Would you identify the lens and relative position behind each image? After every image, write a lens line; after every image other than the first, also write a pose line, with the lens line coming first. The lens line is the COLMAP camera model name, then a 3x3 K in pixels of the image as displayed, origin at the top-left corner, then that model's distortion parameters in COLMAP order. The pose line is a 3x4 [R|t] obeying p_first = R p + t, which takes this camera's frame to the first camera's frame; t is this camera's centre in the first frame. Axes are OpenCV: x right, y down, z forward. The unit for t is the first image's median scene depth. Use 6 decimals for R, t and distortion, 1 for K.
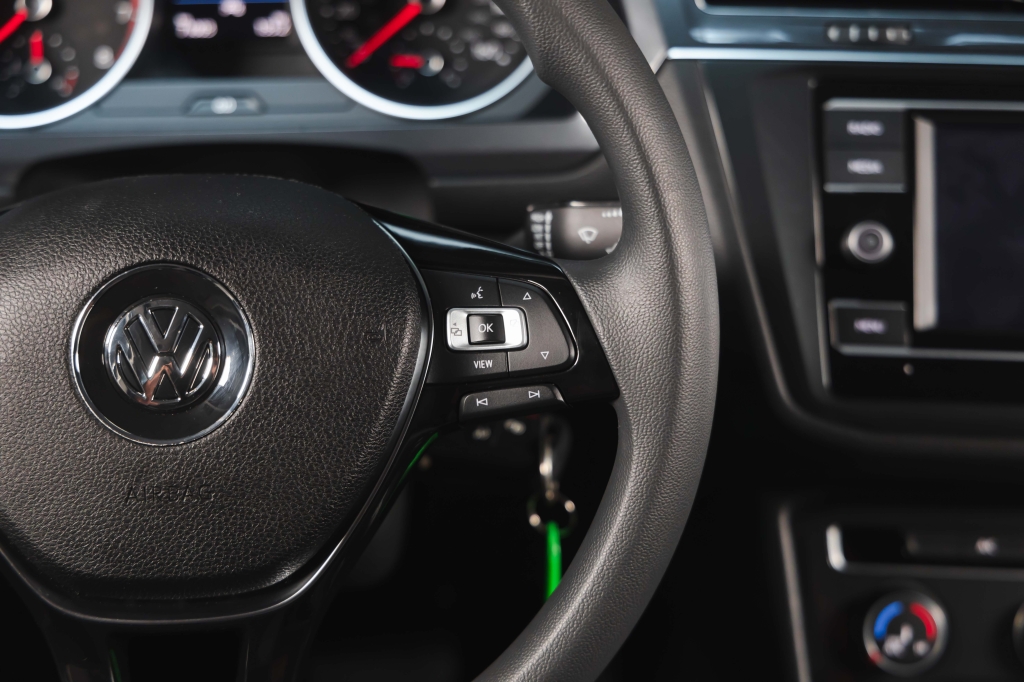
lens RADIAL K [[2063.2, 0, 512.0], [0, 2063.2, 341.0], [0, 0, 1]] dist [0.047441, -0.174429]
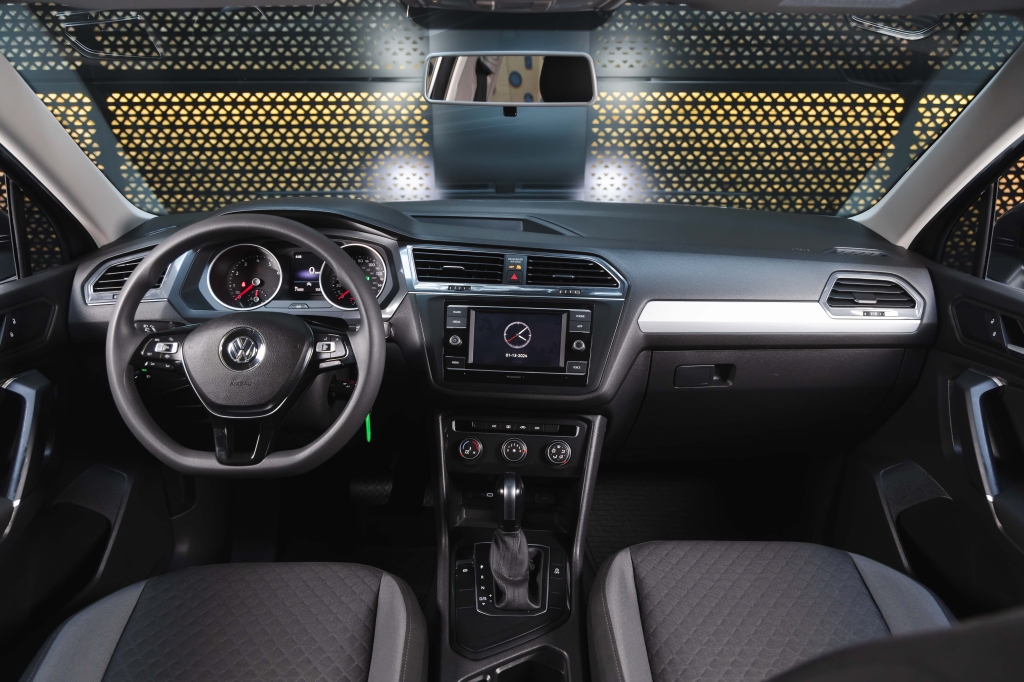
lens RADIAL K [[673.6, 0, 512.0], [0, 673.6, 341.0], [0, 0, 1]] dist [-0.007479, -0.003333]
pose [[0.999681, 0.017901, -0.017828, 0.381549], [-0.020411, 0.988112, -0.152372, 0.179382], [0.014889, 0.152688, 0.988162, -0.297227]]
